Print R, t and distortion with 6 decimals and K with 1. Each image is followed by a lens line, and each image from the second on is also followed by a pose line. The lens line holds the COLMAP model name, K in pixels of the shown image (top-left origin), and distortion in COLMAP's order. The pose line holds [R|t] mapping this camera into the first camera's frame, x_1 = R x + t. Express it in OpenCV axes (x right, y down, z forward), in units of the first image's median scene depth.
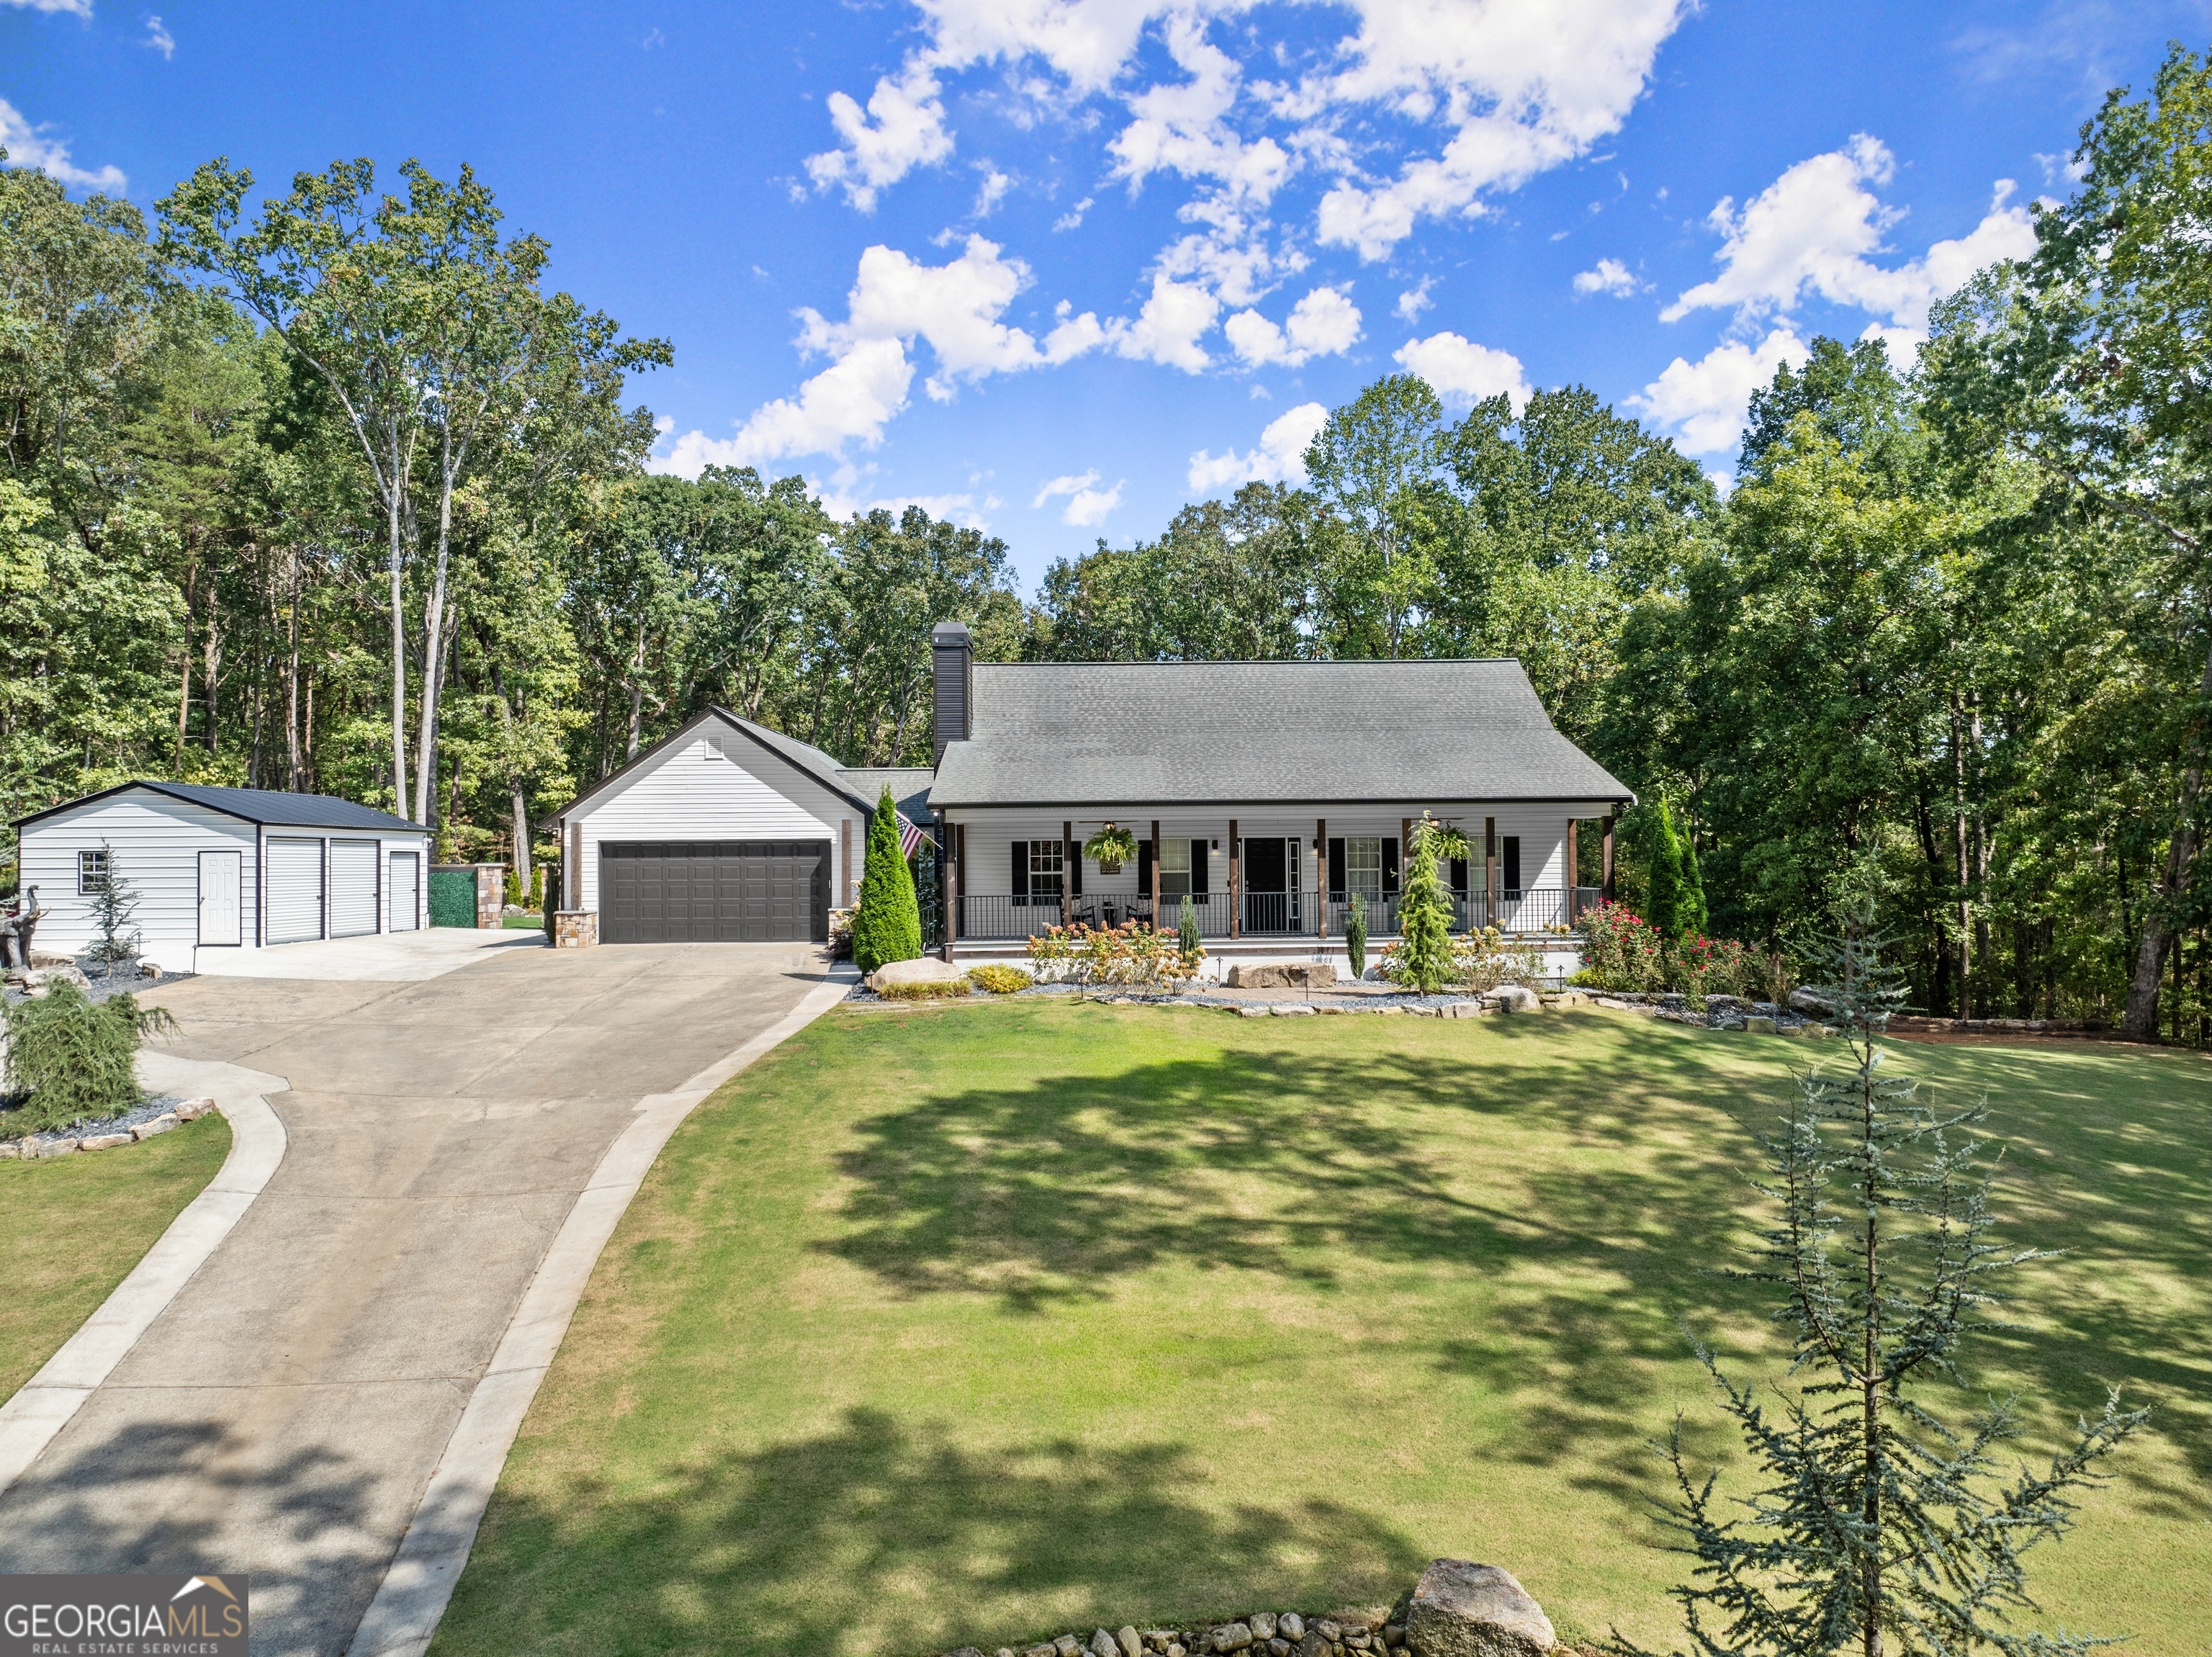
lens RADIAL K [[1582.4, 0, 1106.0], [0, 1582.4, 828.5], [0, 0, 1]] dist [-0.026162, -0.002056]
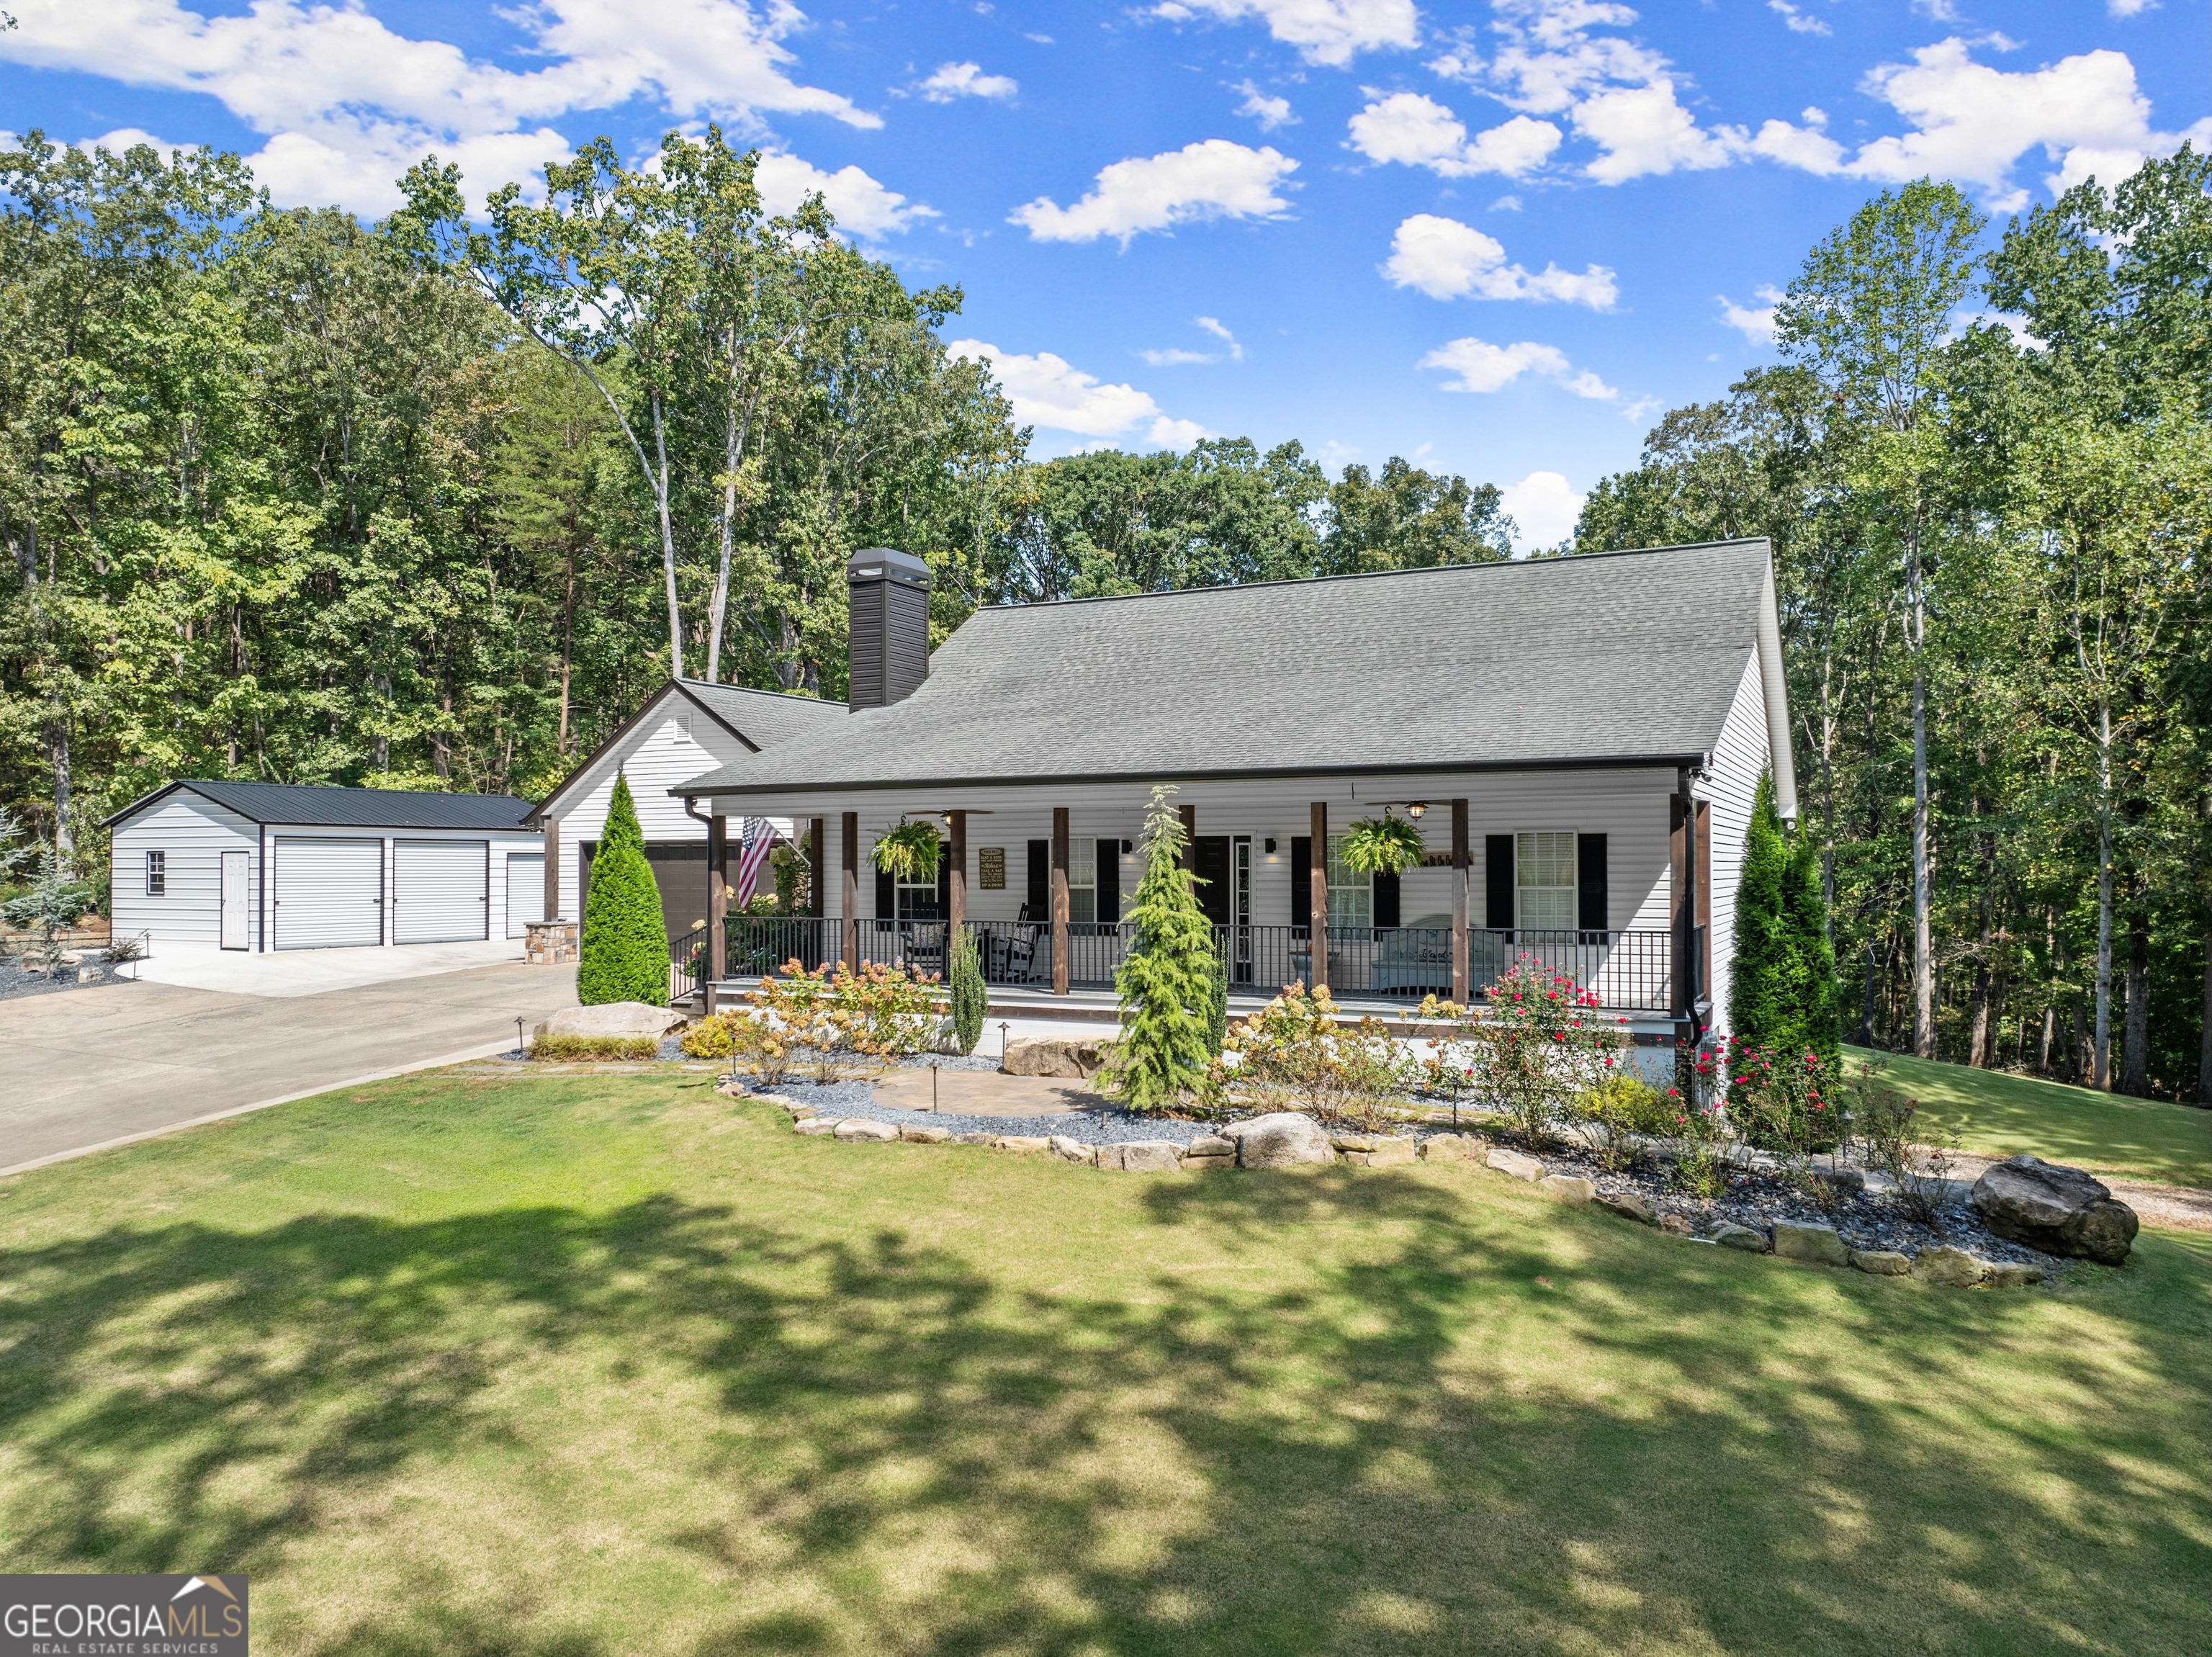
lens RADIAL K [[1582.4, 0, 1106.0], [0, 1582.4, 828.5], [0, 0, 1]] dist [-0.026162, -0.002056]
pose [[0.883491, -0.003349, -0.468436, 0.355531], [0.002223, 0.999993, -0.002958, 0.004333], [0.468442, 0.001572, 0.883493, 0.397495]]
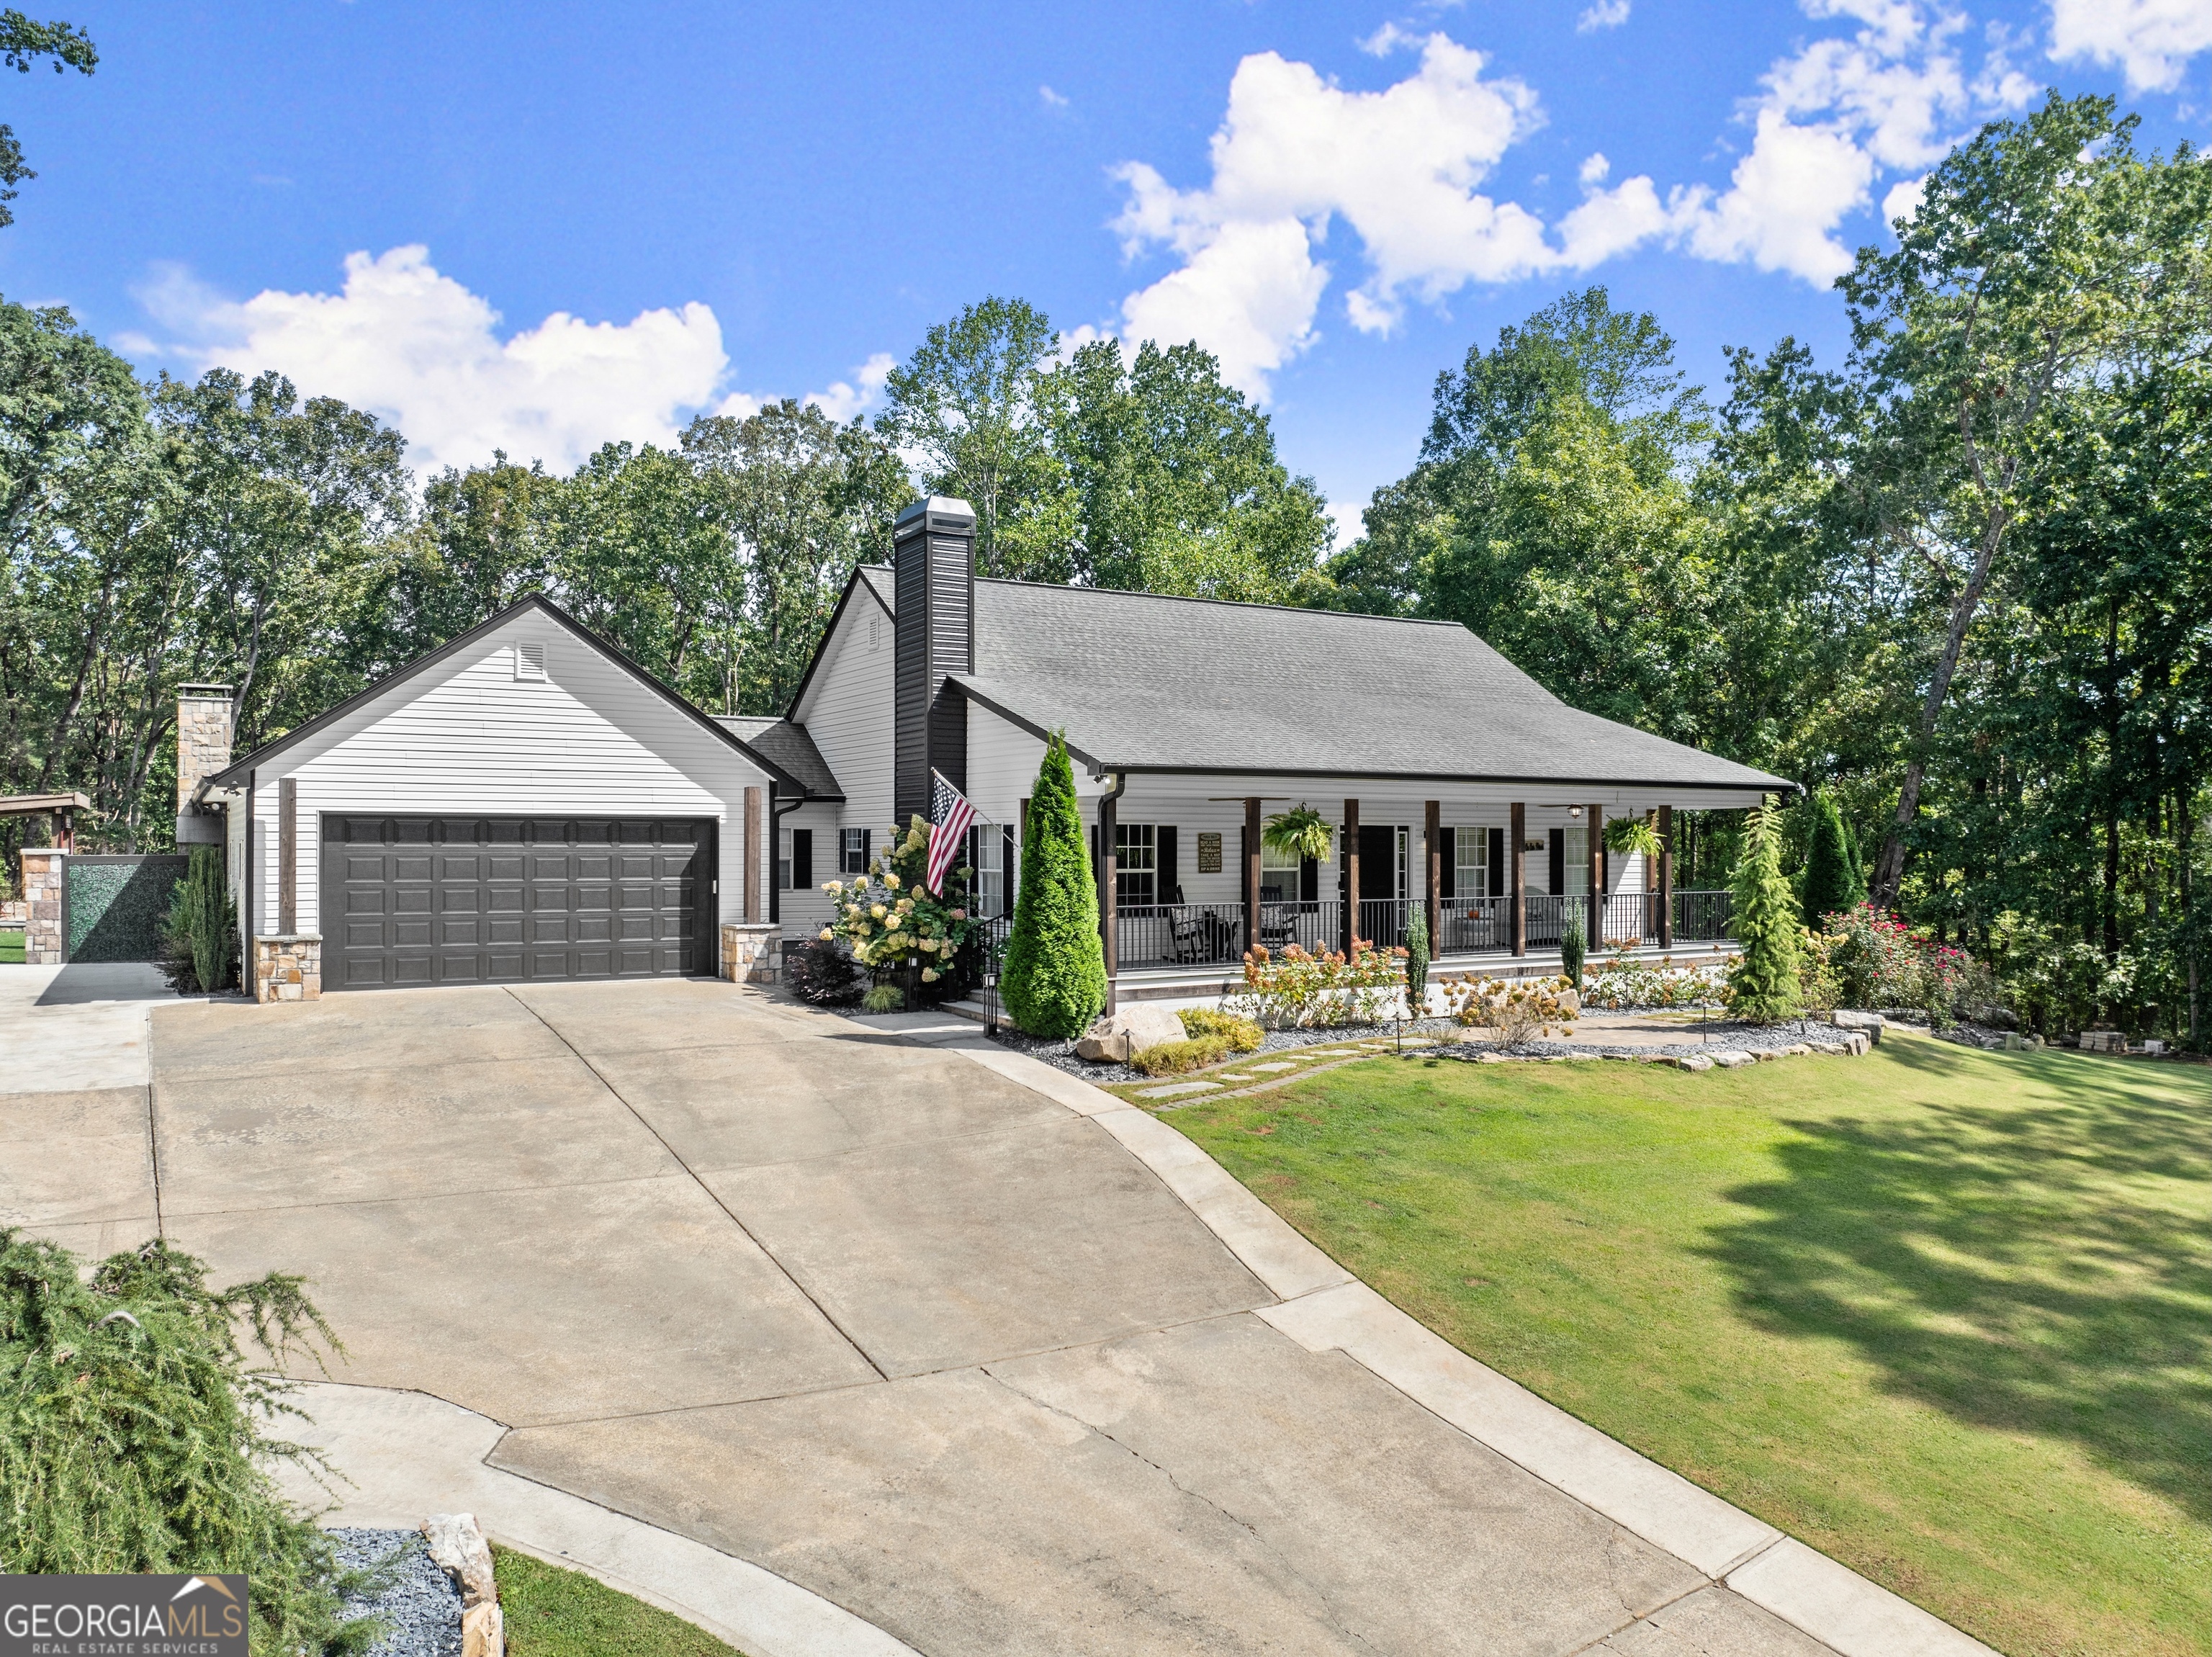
lens RADIAL K [[1638.3, 0, 1108.1], [0, 1638.3, 793.6], [0, 0, 1]] dist [-0.032749, -0.002470]
pose [[0.862302, 0.027113, 0.505668, -0.395586], [-0.017437, 0.999563, -0.023860, 0.011057], [-0.506094, 0.011757, 0.862398, 0.369529]]
